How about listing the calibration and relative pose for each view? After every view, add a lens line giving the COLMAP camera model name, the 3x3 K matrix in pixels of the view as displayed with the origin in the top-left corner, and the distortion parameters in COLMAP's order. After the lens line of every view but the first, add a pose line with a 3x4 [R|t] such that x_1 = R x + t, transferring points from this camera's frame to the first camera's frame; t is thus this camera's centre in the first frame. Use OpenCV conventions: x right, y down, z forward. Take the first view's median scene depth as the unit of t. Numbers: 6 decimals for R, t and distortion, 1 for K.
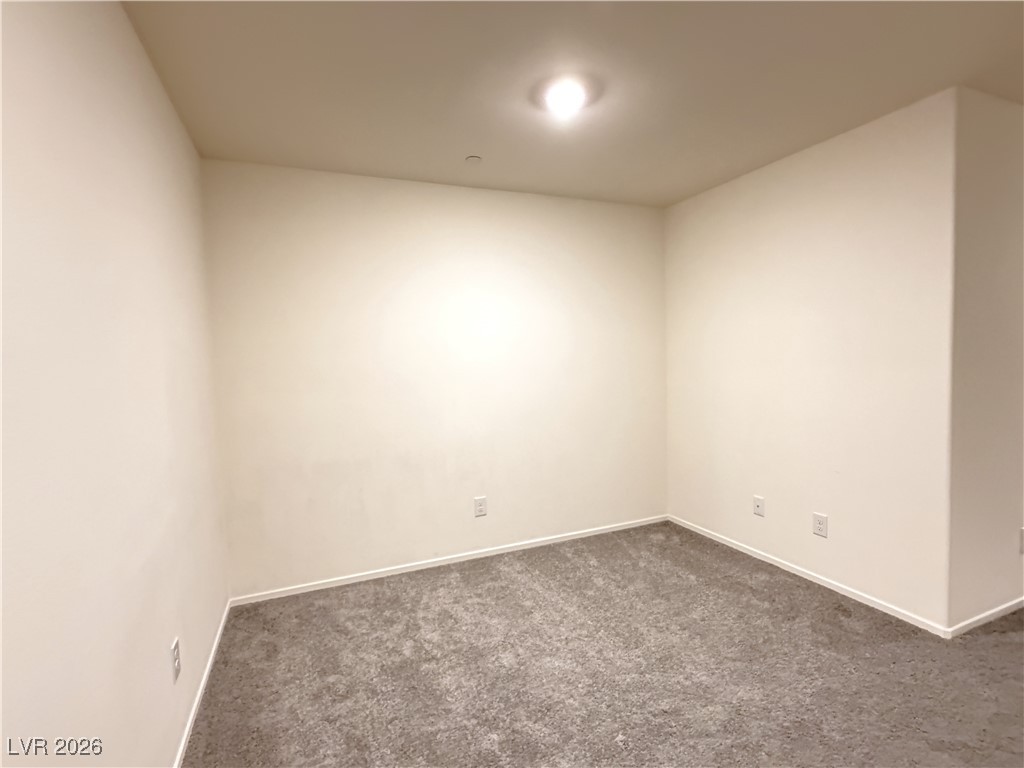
lens RADIAL K [[507.5, 0, 501.5], [0, 507.5, 388.4], [0, 0, 1]] dist [-0.003240, 0.000180]
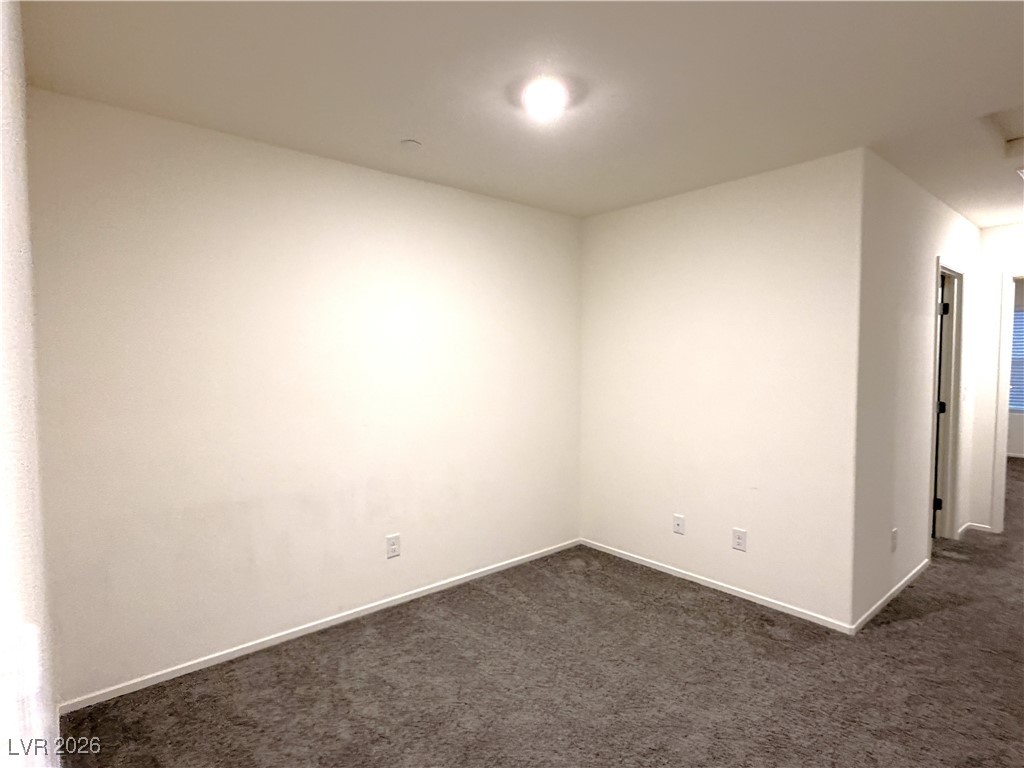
lens RADIAL K [[574.0, 0, 509.7], [0, 574.0, 385.2], [0, 0, 1]] dist [-0.005078, 0.001980]
pose [[0.948024, 0.009370, 0.318060, -0.217180], [-0.005533, 0.999901, -0.012966, -0.034425], [-0.318150, 0.010532, 0.947982, 0.026146]]
